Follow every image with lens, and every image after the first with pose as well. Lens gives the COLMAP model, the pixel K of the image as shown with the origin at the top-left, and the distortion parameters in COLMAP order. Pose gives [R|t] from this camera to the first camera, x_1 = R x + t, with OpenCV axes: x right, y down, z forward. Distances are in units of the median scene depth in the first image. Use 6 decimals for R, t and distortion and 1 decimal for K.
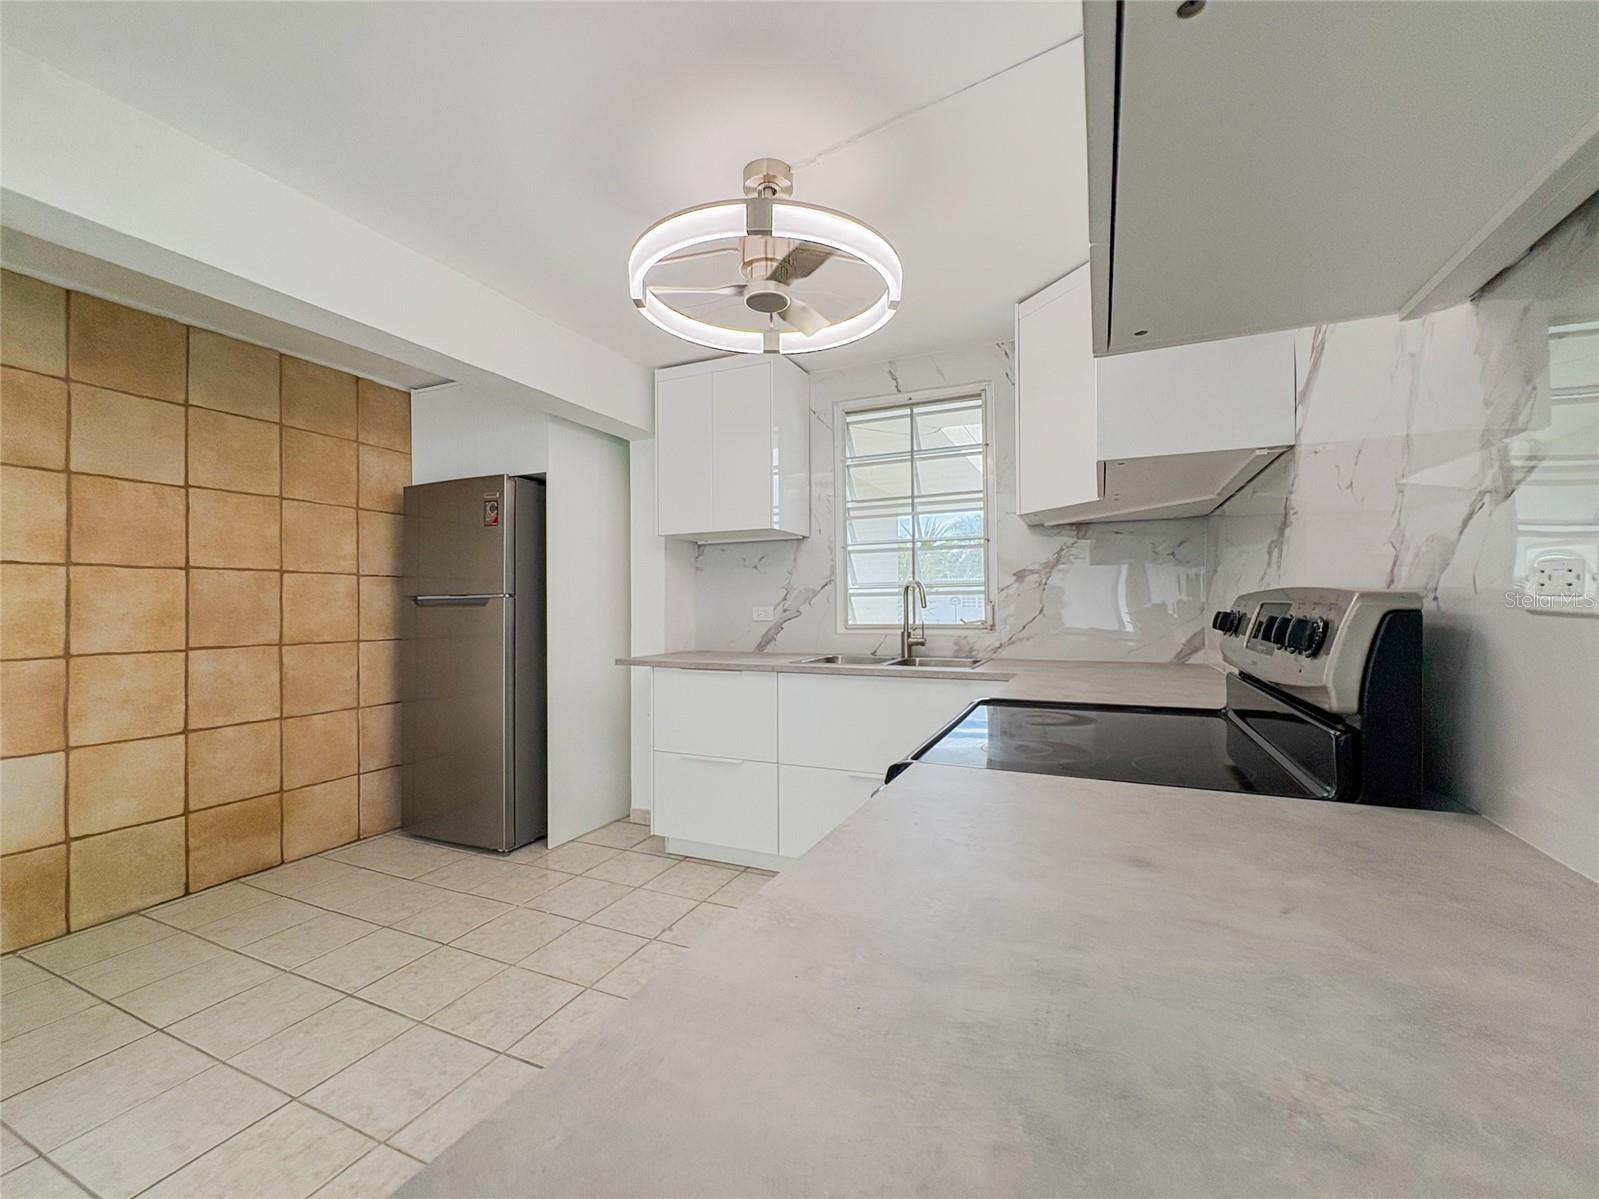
lens RADIAL K [[659.4, 0, 811.9], [0, 659.4, 601.6], [0, 0, 1]] dist [-0.001096, 0.000170]
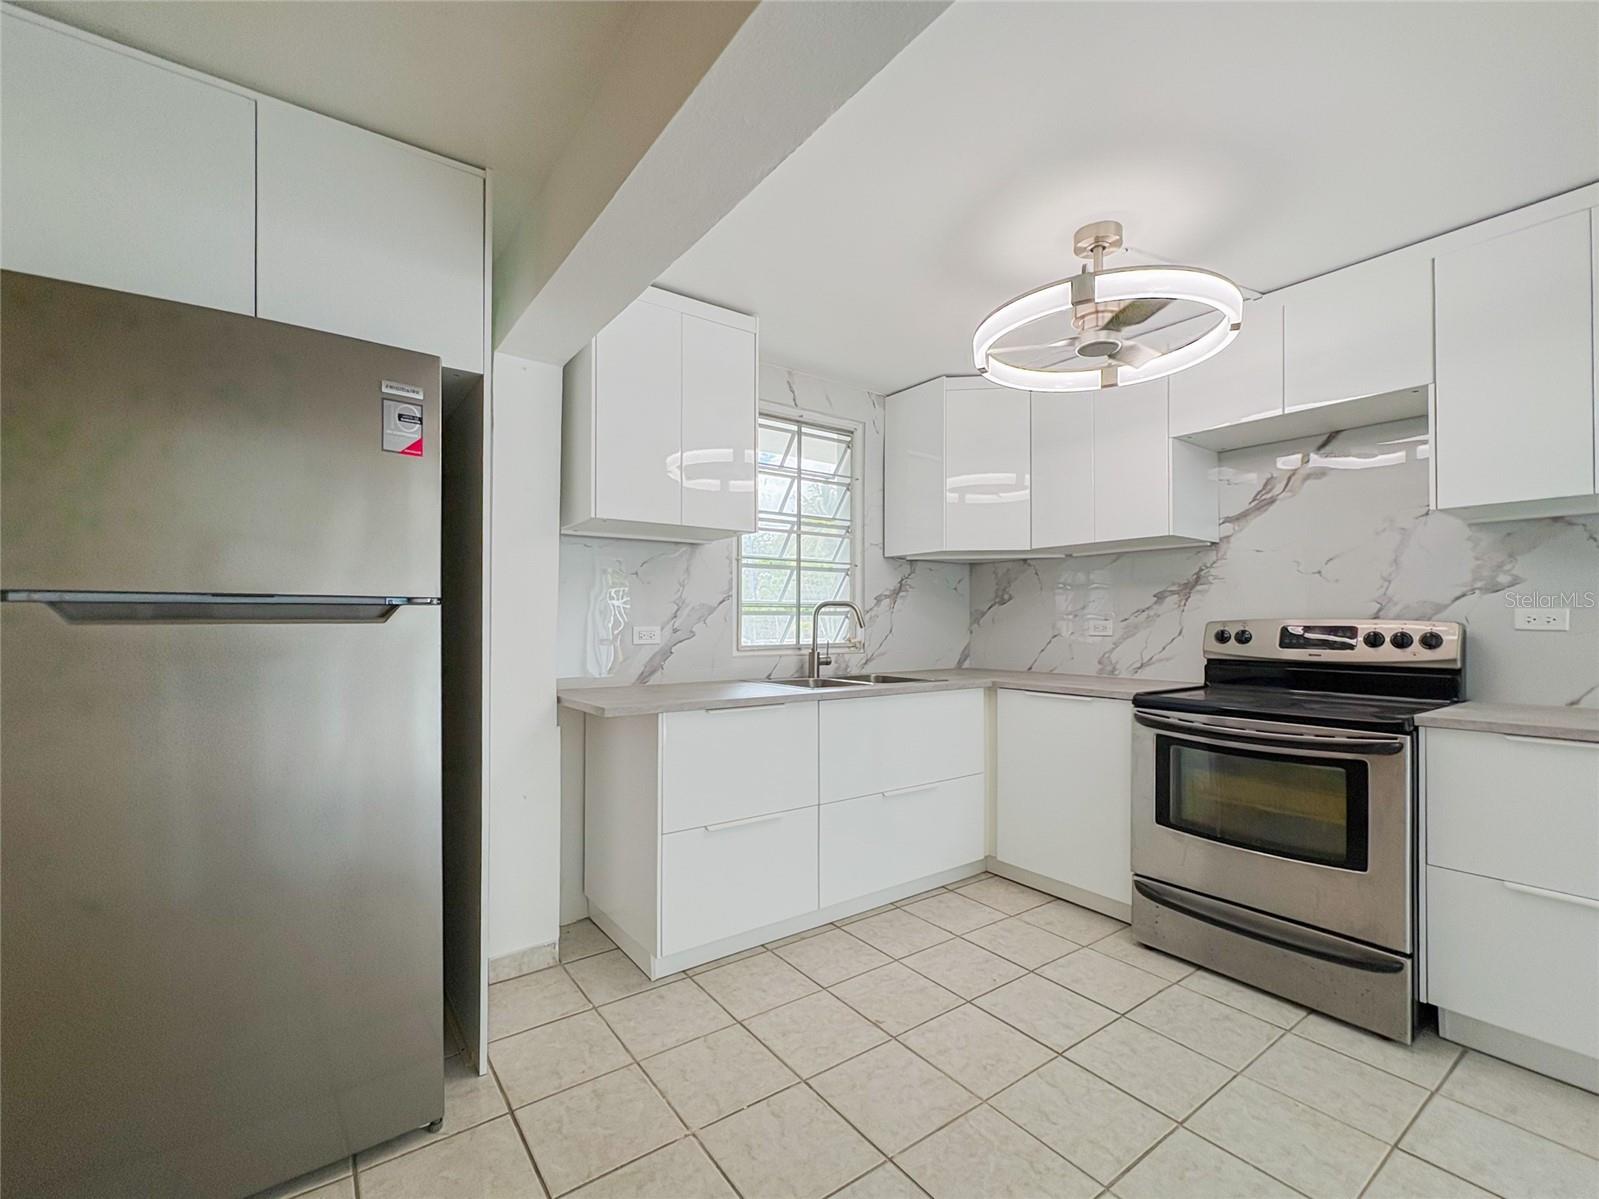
lens RADIAL K [[687.0, 0, 794.7], [0, 687.0, 620.3], [0, 0, 1]] dist [0.000175, 0.000028]
pose [[0.506201, 0.012324, 0.862327, -0.741468], [-0.005291, 0.999923, -0.011184, 0.010271], [-0.862399, 0.001099, 0.506228, 0.487535]]
